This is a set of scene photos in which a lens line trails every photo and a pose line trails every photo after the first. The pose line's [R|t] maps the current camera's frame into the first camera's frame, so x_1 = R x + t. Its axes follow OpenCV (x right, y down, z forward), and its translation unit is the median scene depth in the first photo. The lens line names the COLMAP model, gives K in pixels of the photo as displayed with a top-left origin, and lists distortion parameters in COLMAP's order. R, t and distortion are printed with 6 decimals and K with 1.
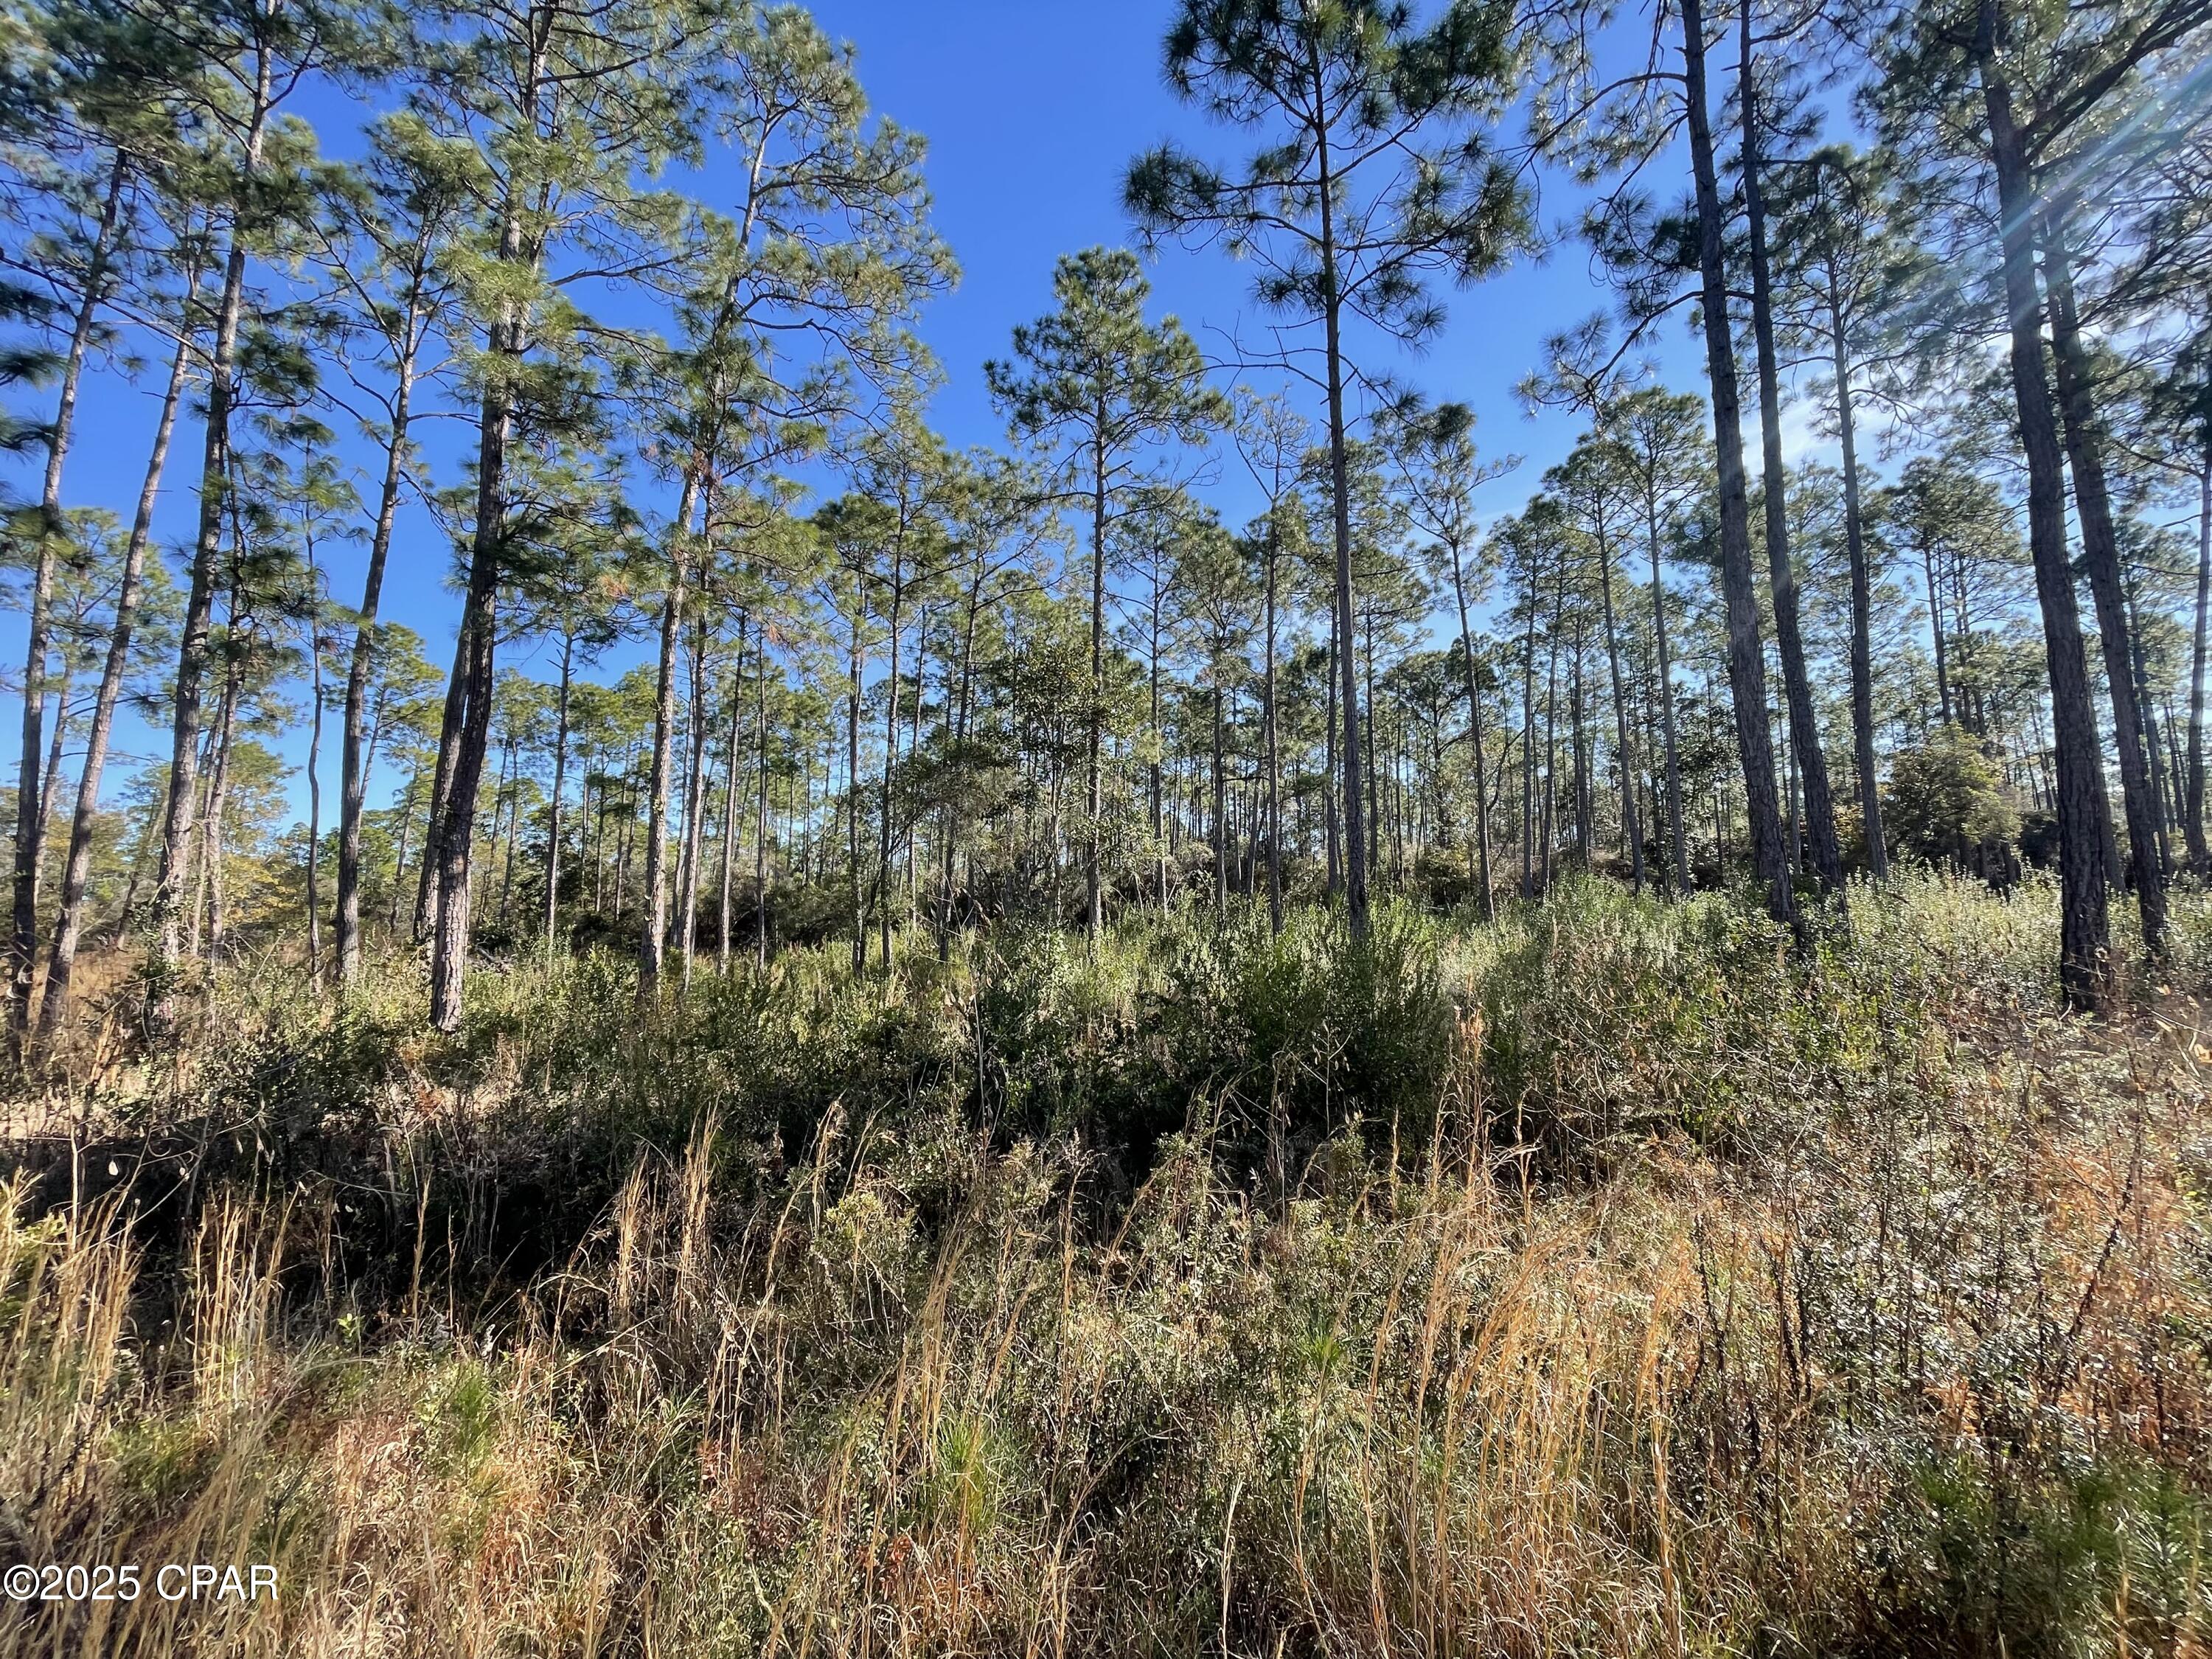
lens RADIAL K [[873.8, 0, 1150.3], [0, 873.8, 817.0], [0, 0, 1]] dist [-0.000087, -0.000106]
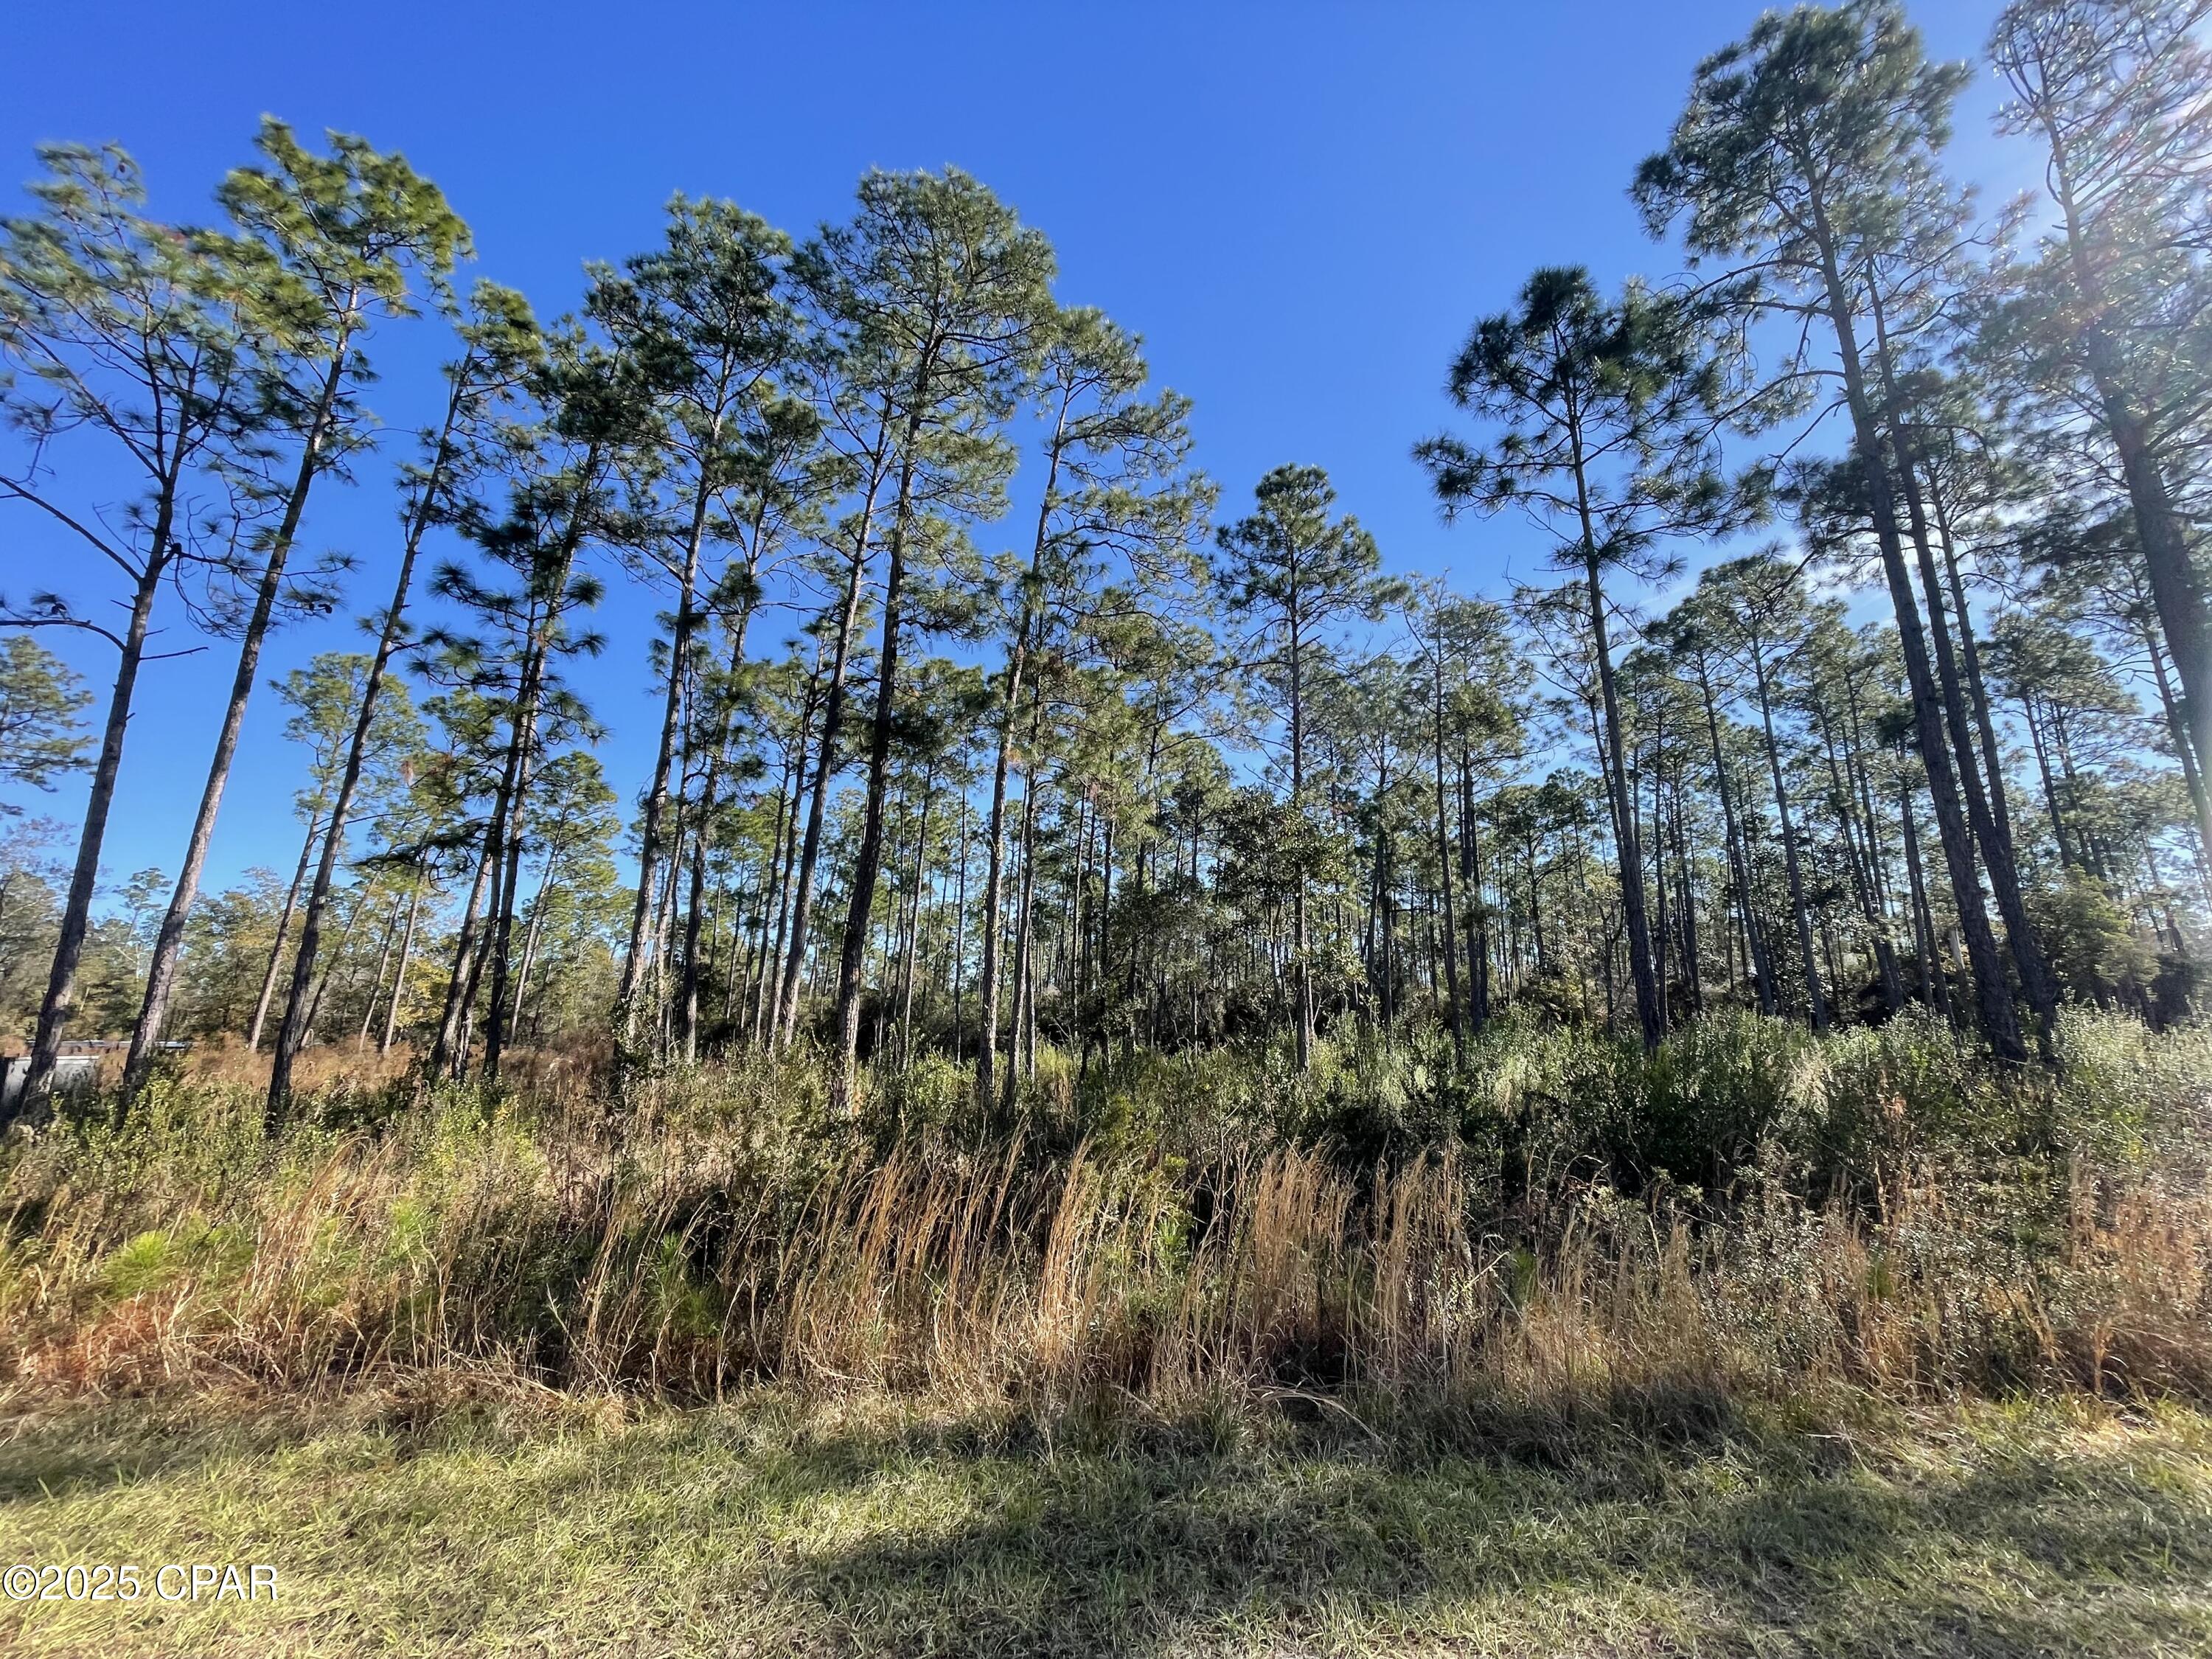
lens RADIAL K [[891.4, 0, 1118.5], [0, 891.4, 817.3], [0, 0, 1]] dist [-0.000363, 0.000105]
pose [[0.998351, 0.012960, -0.055926, -0.145189], [-0.020203, 0.991182, -0.130955, -0.003846], [0.053735, 0.131869, 0.989810, -0.104274]]
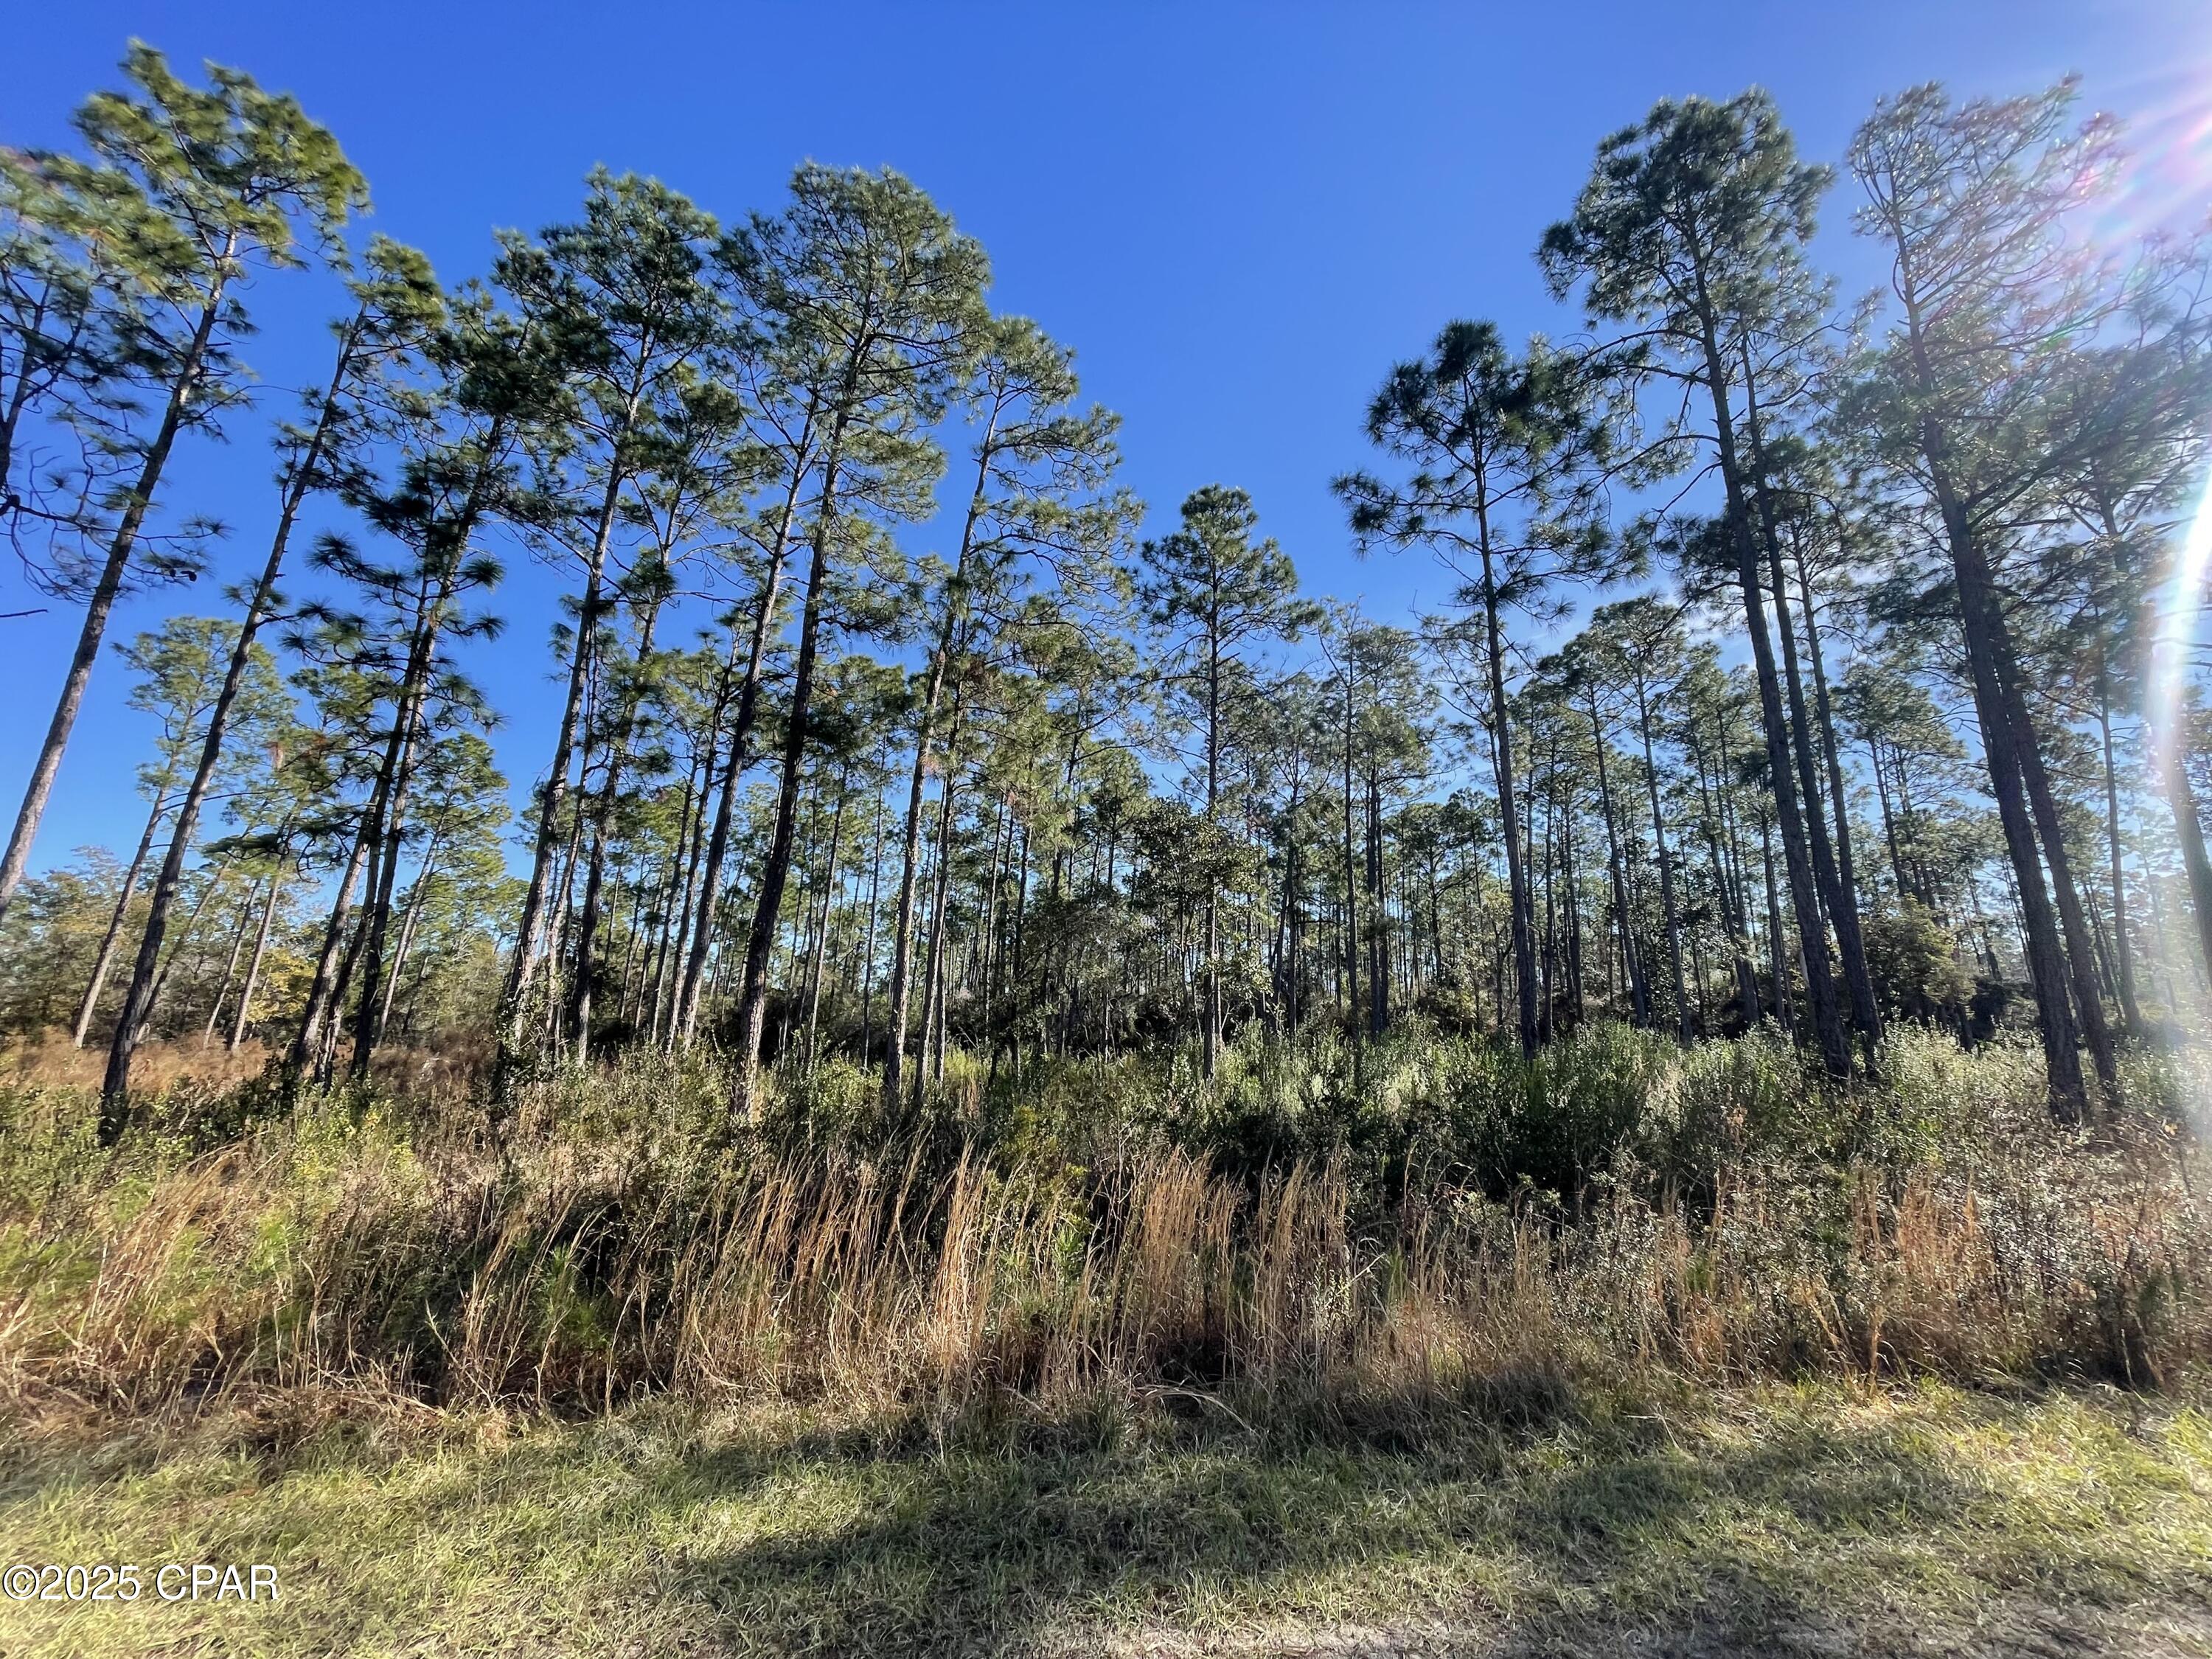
lens RADIAL K [[891.4, 0, 1118.5], [0, 891.4, 817.3], [0, 0, 1]] dist [-0.000363, 0.000105]
pose [[0.998388, 0.045419, 0.034034, -0.143146], [-0.040363, 0.989776, -0.136801, -0.007268], [-0.039900, 0.135207, 0.990014, -0.112669]]
